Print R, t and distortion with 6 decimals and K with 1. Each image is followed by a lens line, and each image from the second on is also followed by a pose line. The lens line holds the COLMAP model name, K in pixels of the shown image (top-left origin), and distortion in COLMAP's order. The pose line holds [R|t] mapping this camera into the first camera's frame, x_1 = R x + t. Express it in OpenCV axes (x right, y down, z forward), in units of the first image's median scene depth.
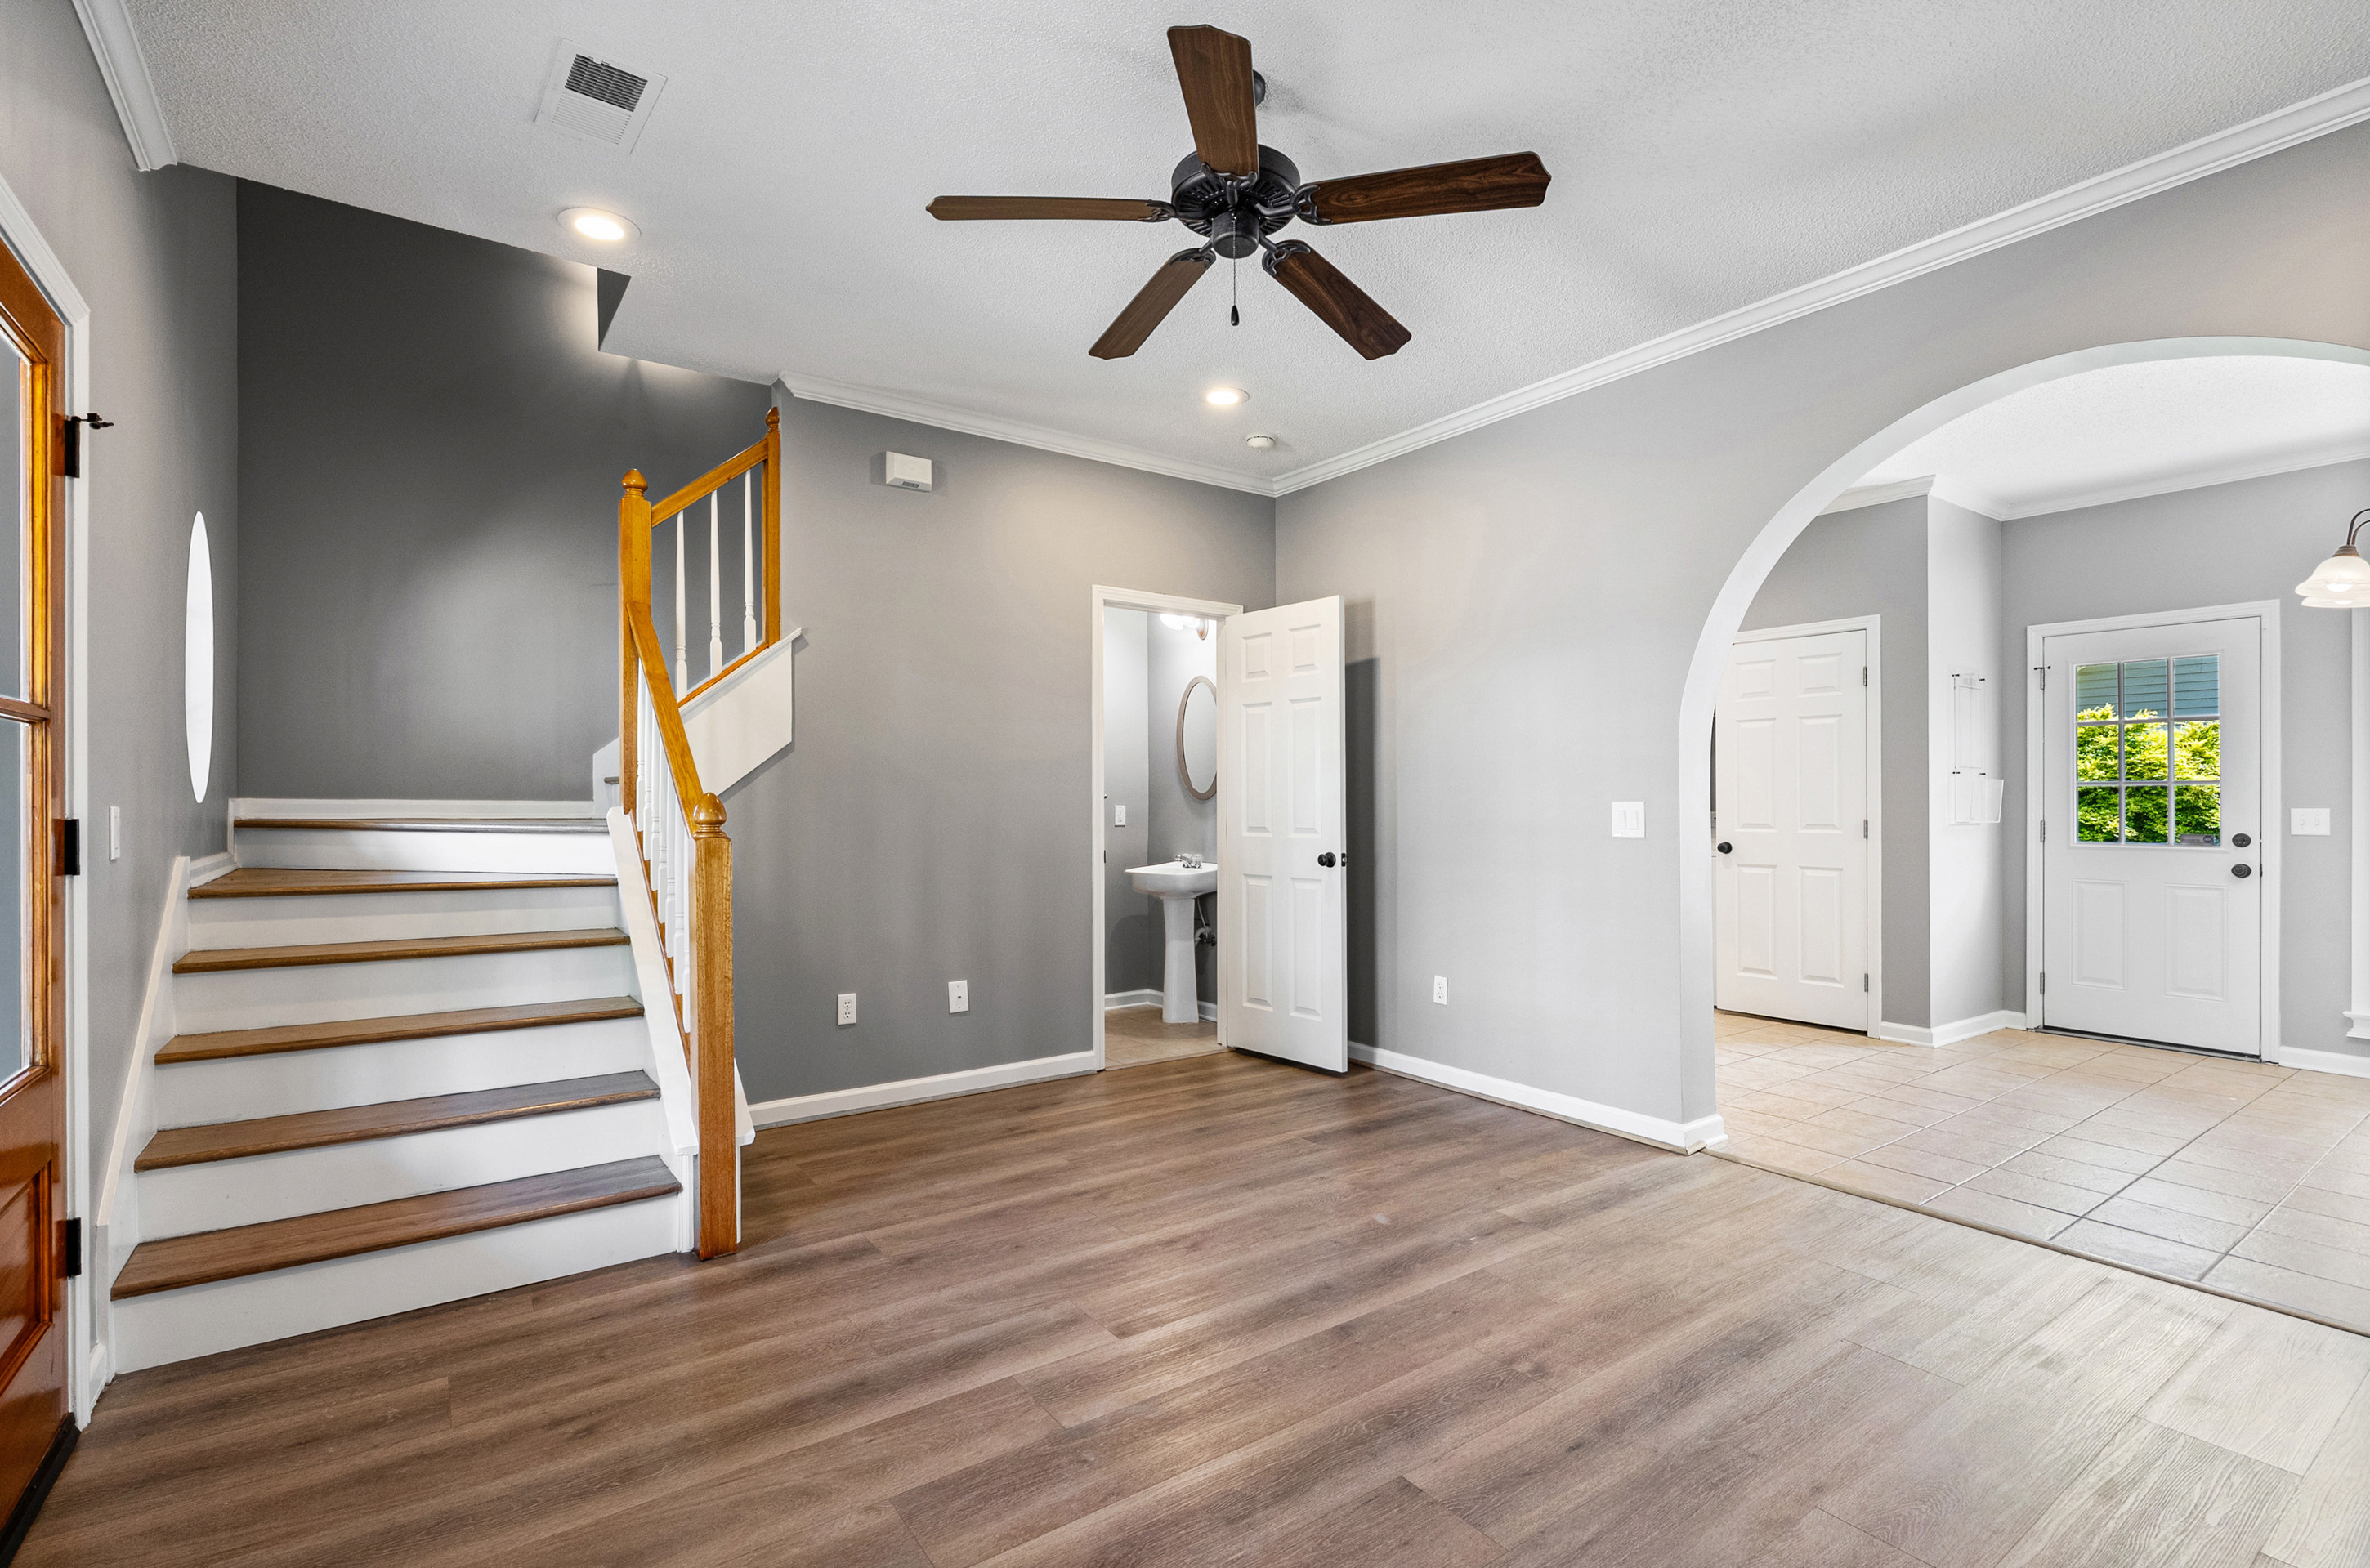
lens RADIAL K [[1072.5, 0, 1179.9], [0, 1072.5, 804.8], [0, 0, 1]] dist [-0.011352, 0.004033]
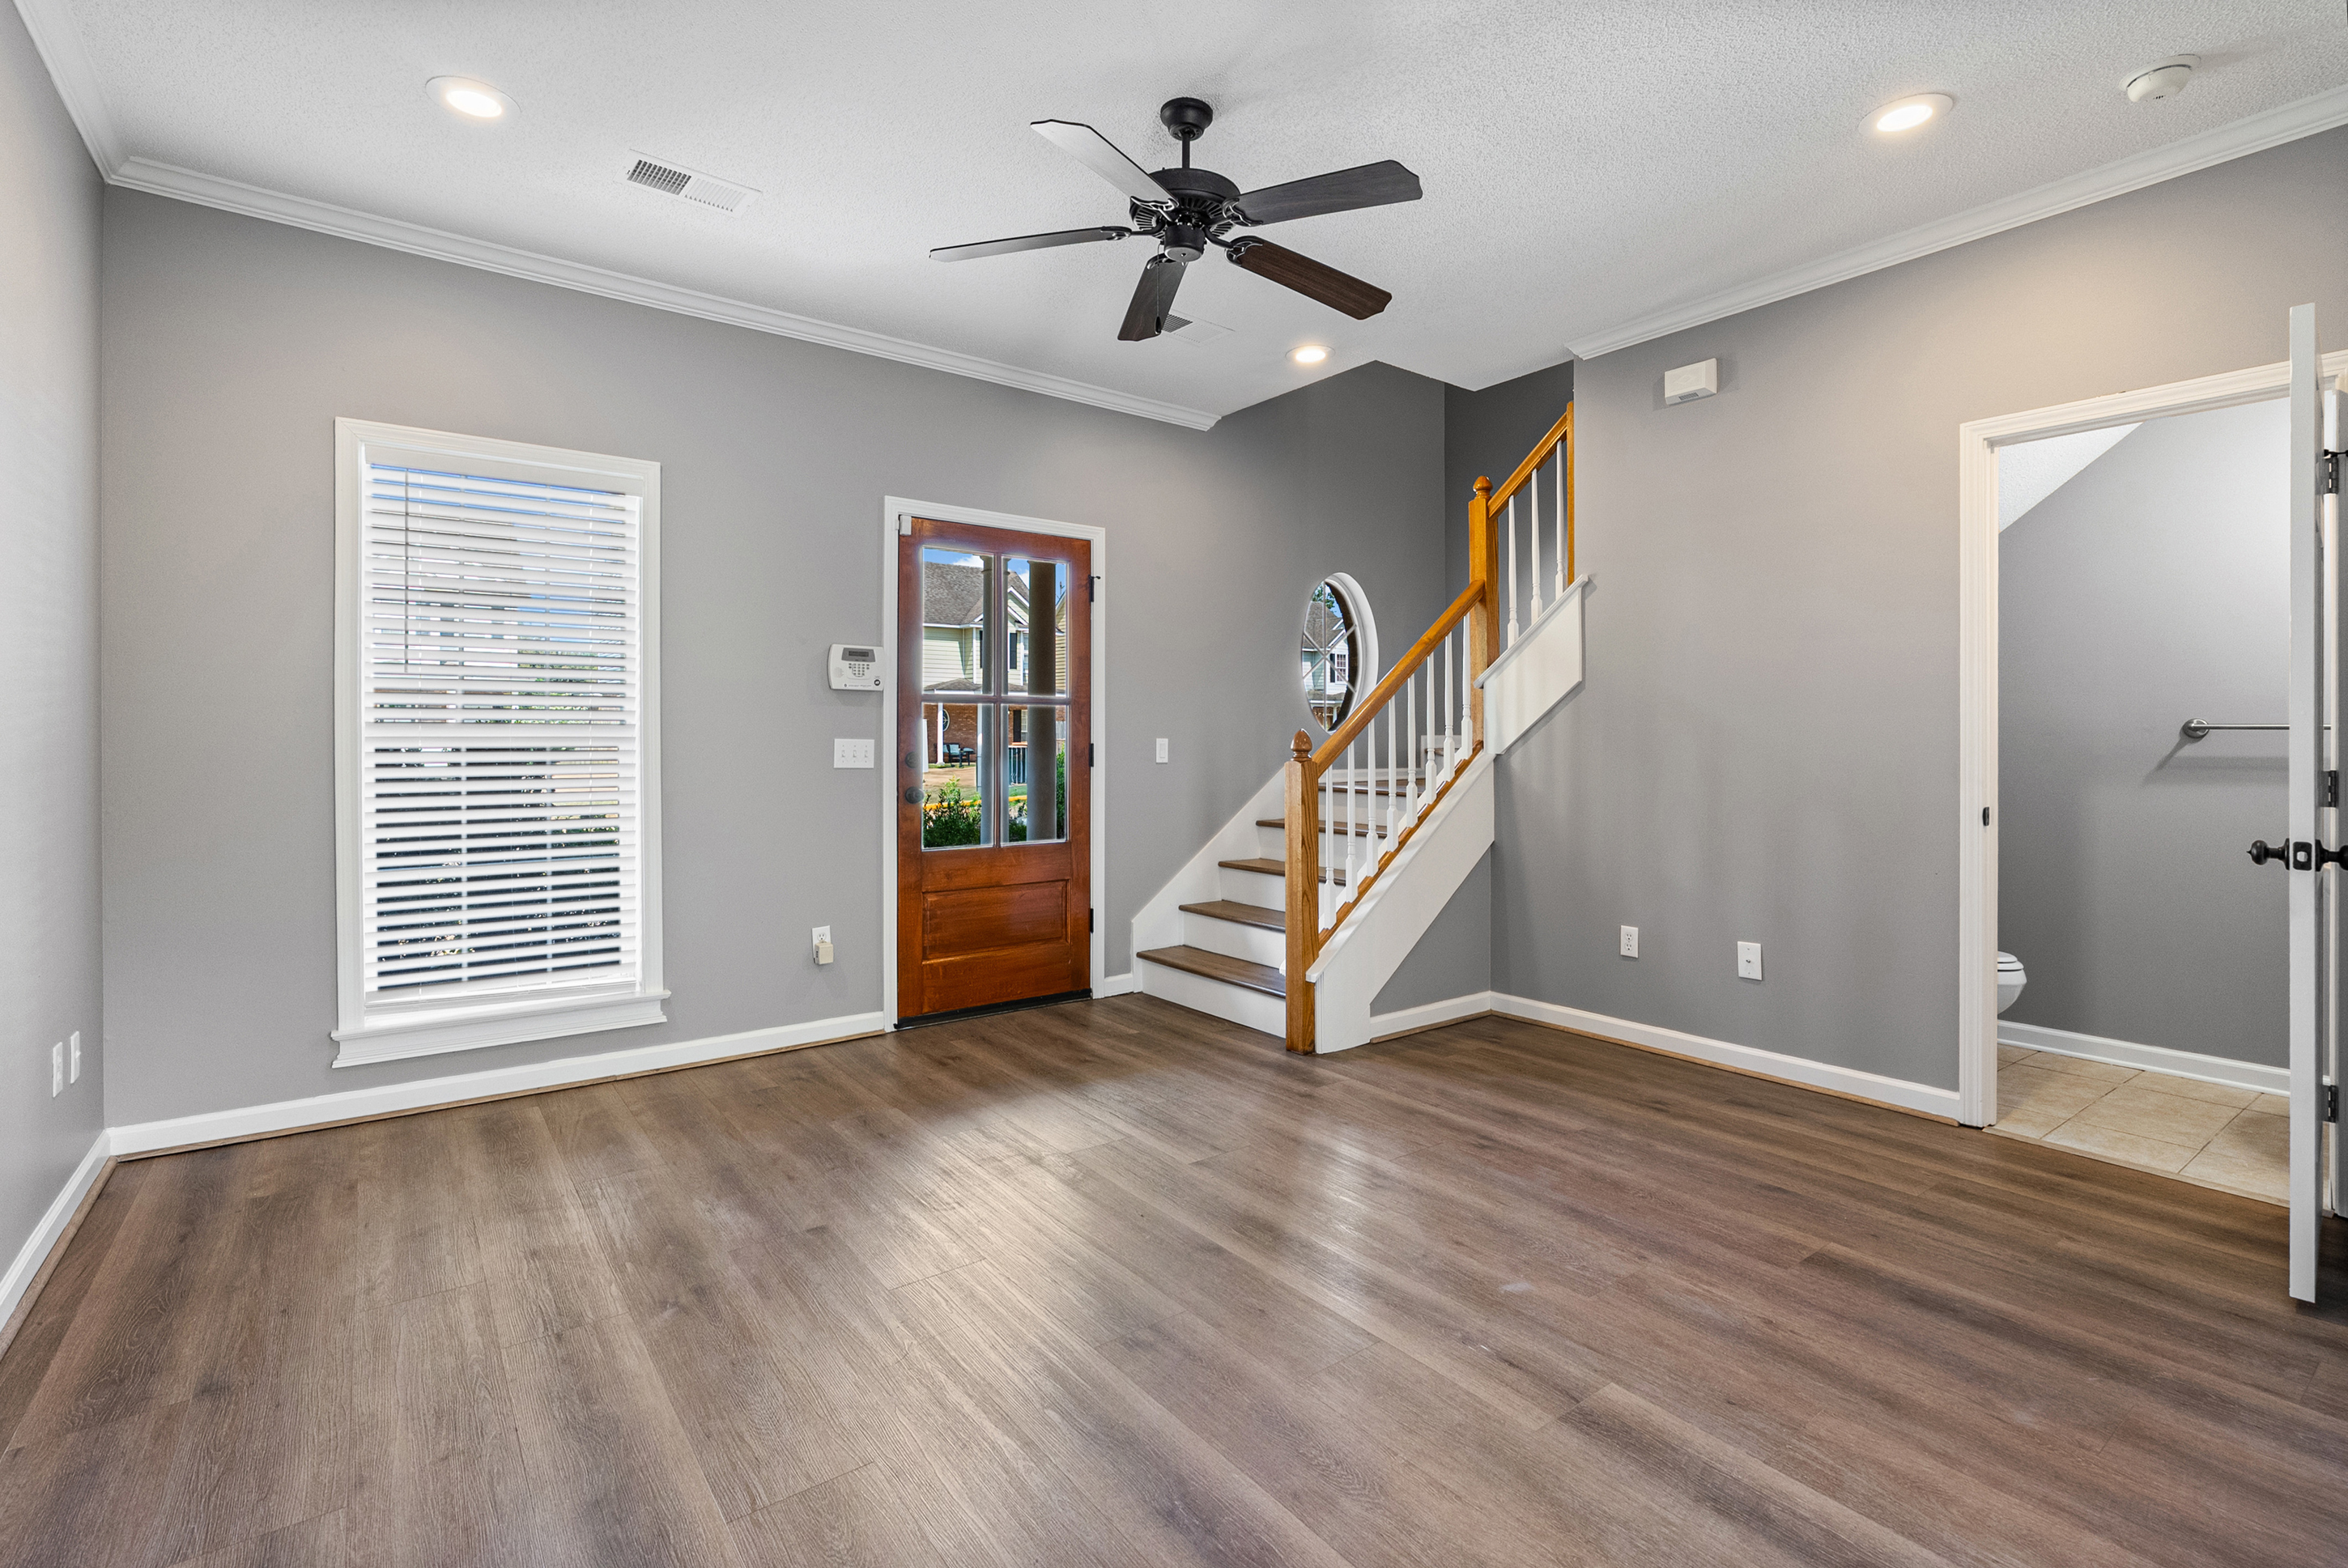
lens RADIAL K [[1062.6, 0, 1172.8], [0, 1062.6, 737.3], [0, 0, 1]] dist [-0.011352, 0.004033]
pose [[0.035942, -0.002999, -0.999349, 0.739246], [-0.006079, 0.999976, -0.003220, 0.004913], [0.999335, 0.006190, 0.035923, 0.587699]]
